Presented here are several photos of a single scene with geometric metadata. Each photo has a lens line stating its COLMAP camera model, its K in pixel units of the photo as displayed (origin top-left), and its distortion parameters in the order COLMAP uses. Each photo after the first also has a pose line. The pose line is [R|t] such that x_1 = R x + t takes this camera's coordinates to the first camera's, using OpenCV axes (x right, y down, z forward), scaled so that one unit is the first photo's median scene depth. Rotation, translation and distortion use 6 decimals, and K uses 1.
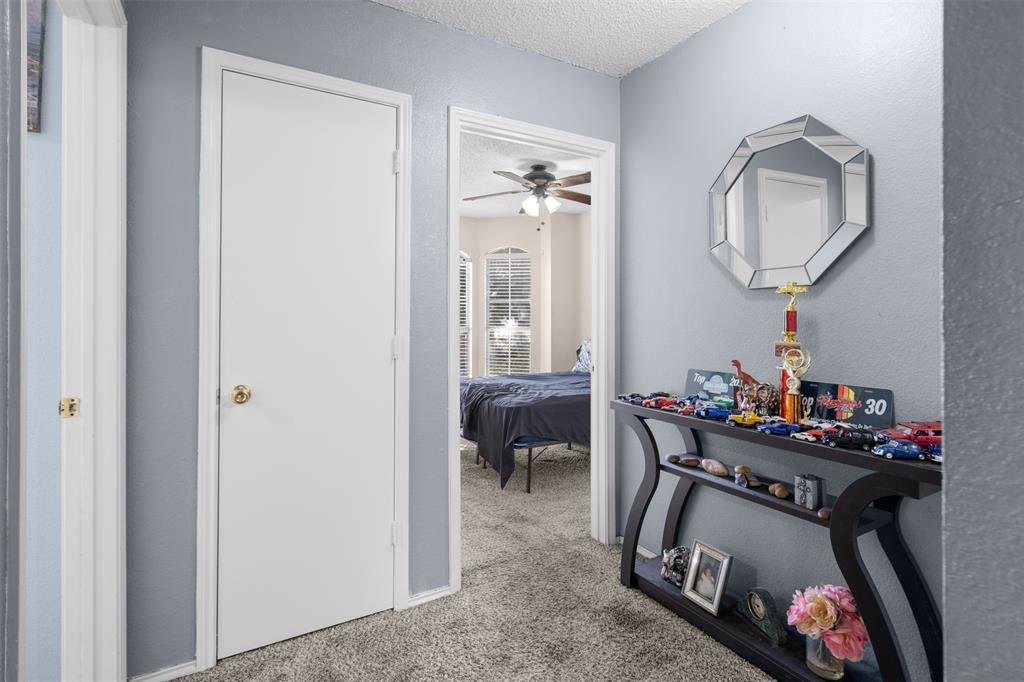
lens RADIAL K [[490.4, 0, 511.2], [0, 490.4, 323.3], [0, 0, 1]] dist [-0.001563, 0.001672]
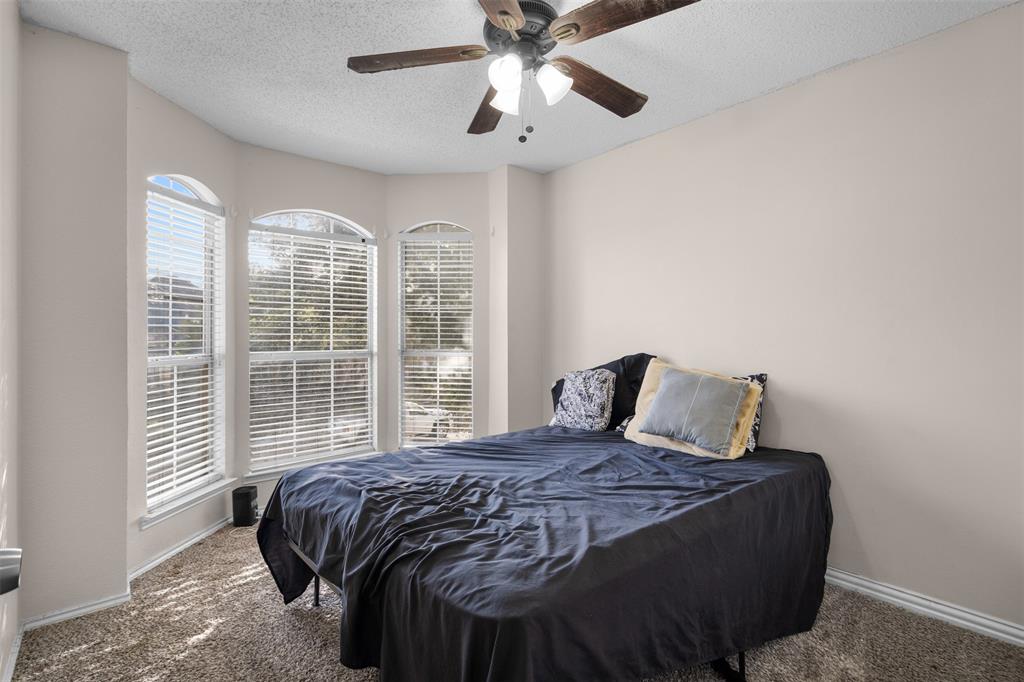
lens RADIAL K [[483.9, 0, 512.0], [0, 483.9, 341.0], [0, 0, 1]] dist [-0.000533, 0.000270]
pose [[0.983890, -0.000999, 0.178771, -0.033170], [0.001207, 0.999999, -0.001056, -0.004979], [-0.178770, 0.001254, 0.983890, 0.560621]]
